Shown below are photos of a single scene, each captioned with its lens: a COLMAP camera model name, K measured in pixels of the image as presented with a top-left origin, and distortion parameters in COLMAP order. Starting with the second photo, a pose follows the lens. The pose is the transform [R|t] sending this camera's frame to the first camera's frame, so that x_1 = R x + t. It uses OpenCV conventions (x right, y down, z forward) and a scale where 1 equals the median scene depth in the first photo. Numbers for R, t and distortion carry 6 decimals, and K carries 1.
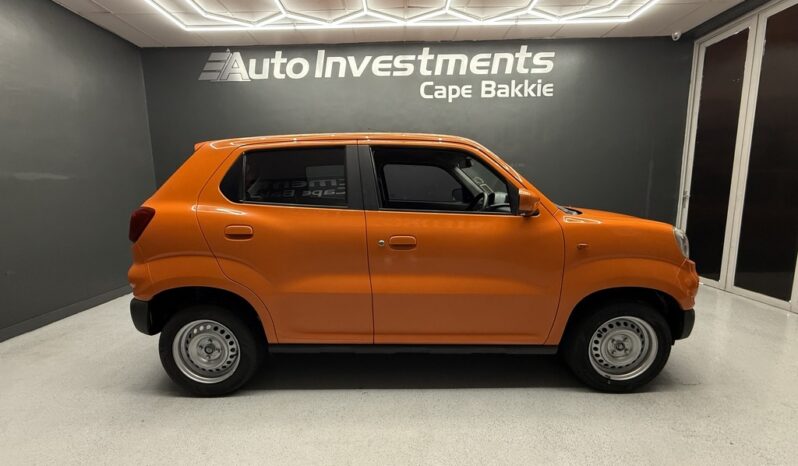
lens RADIAL K [[318.7, 0, 399.0], [0, 318.7, 233.0], [0, 0, 1]] dist [-0.001177, -0.000180]
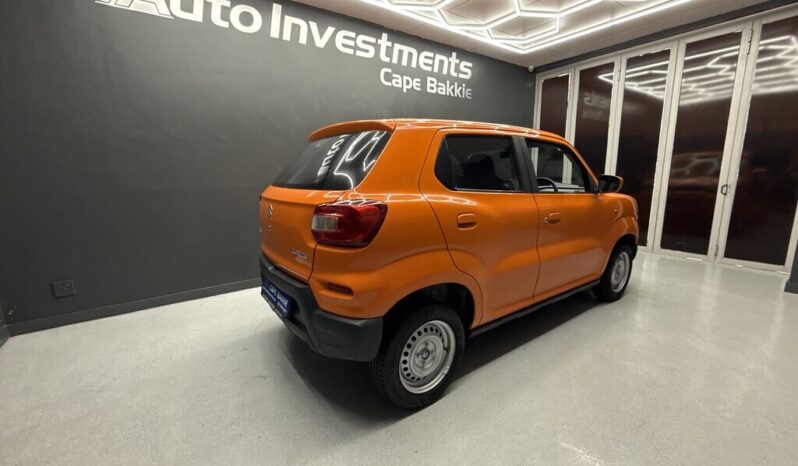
lens RADIAL K [[330.1, 0, 399.0], [0, 330.1, 233.0], [0, 0, 1]] dist [-0.000673, 0.000063]
pose [[0.802822, -0.105960, 0.586727, -0.548615], [0.084708, 0.994369, 0.063671, -0.020234], [-0.590170, -0.001416, 0.807278, 0.135278]]
